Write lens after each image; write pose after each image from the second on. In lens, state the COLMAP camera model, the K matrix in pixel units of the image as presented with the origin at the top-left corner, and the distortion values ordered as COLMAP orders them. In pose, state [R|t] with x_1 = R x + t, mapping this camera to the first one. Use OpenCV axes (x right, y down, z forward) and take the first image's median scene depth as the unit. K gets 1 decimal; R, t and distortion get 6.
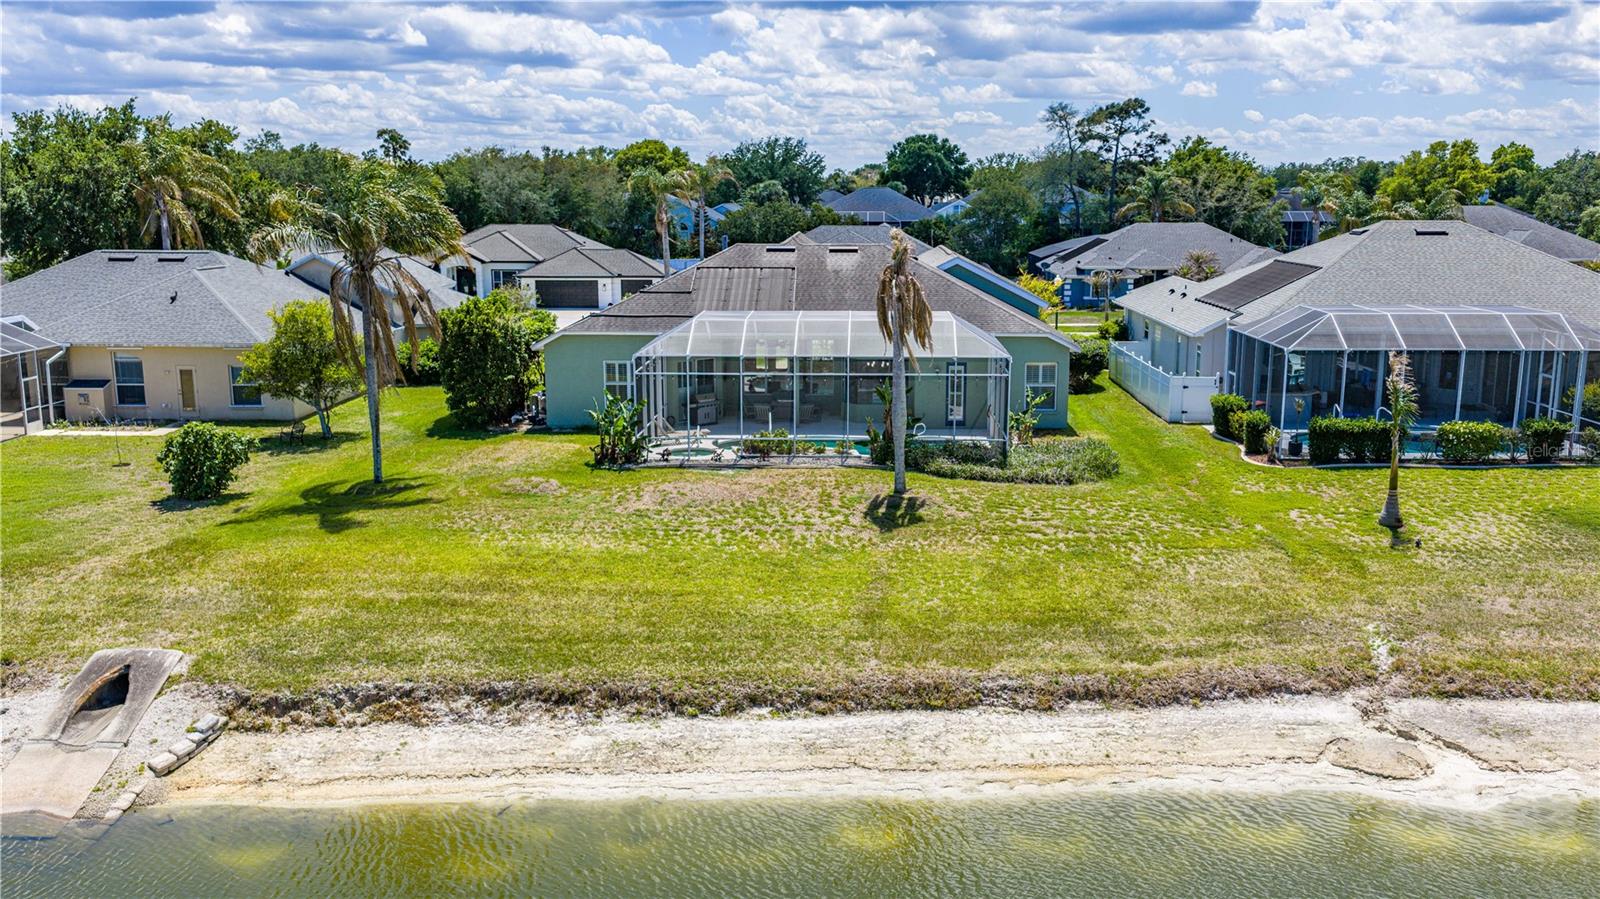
lens RADIAL K [[1397.8, 0, 824.2], [0, 1397.8, 367.4], [0, 0, 1]] dist [0.018613, -0.025521]
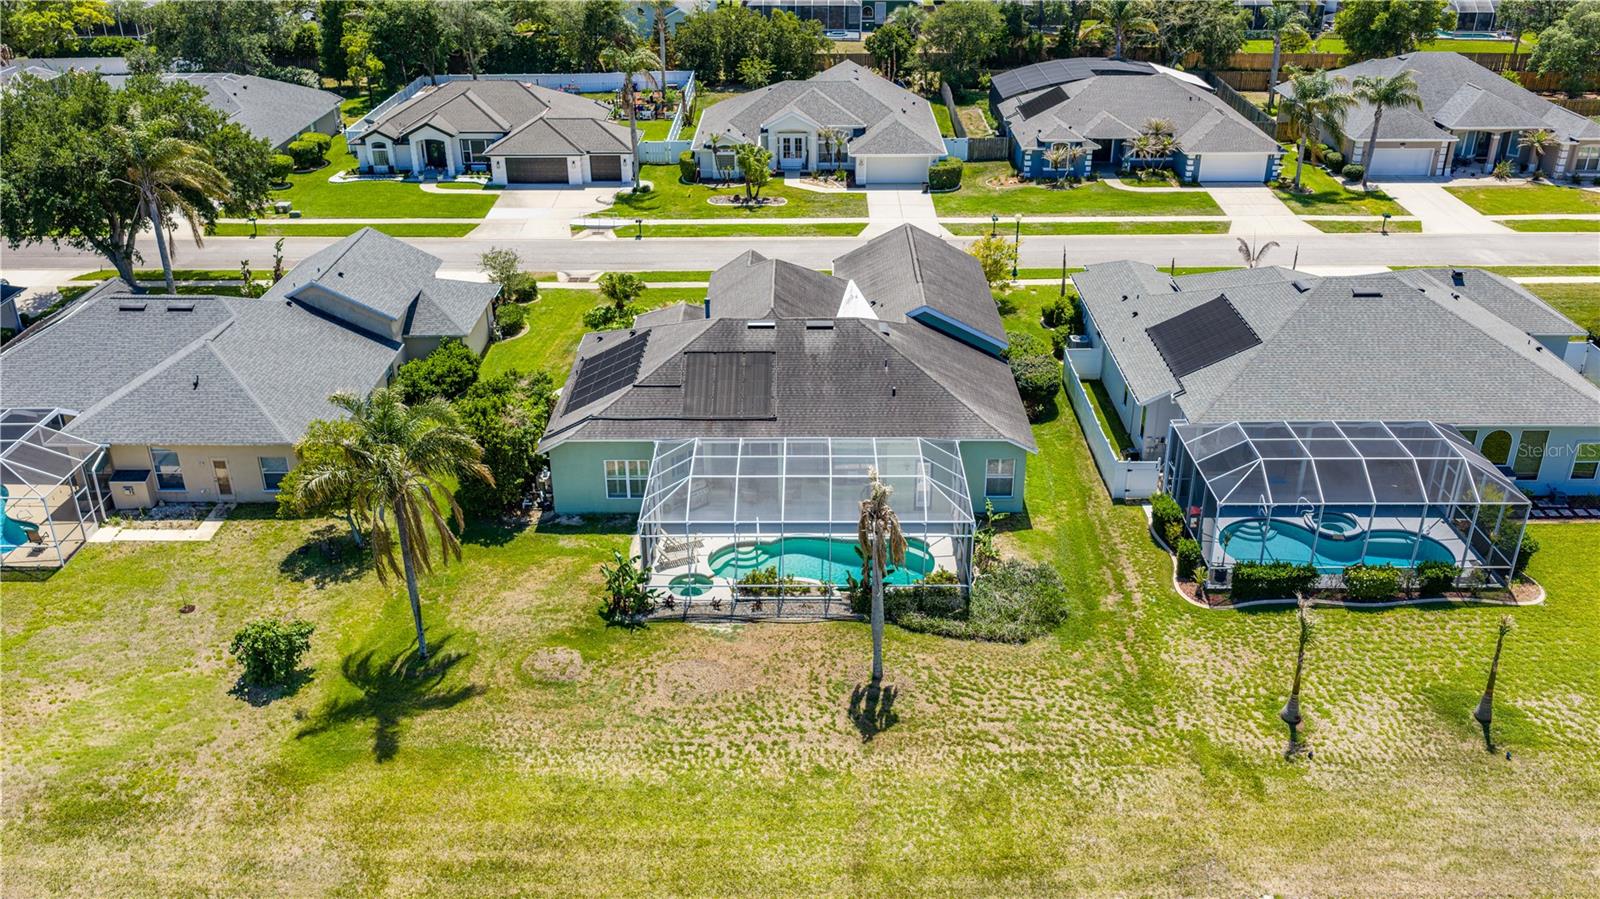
lens RADIAL K [[1397.8, 0, 805.4], [0, 1397.8, 356.4], [0, 0, 1]] dist [0.018613, -0.025521]
pose [[0.999737, -0.012936, 0.018947, -0.025403], [0.007433, 0.963962, 0.265935, -0.493558], [-0.021705, -0.265725, 0.963805, -0.053528]]
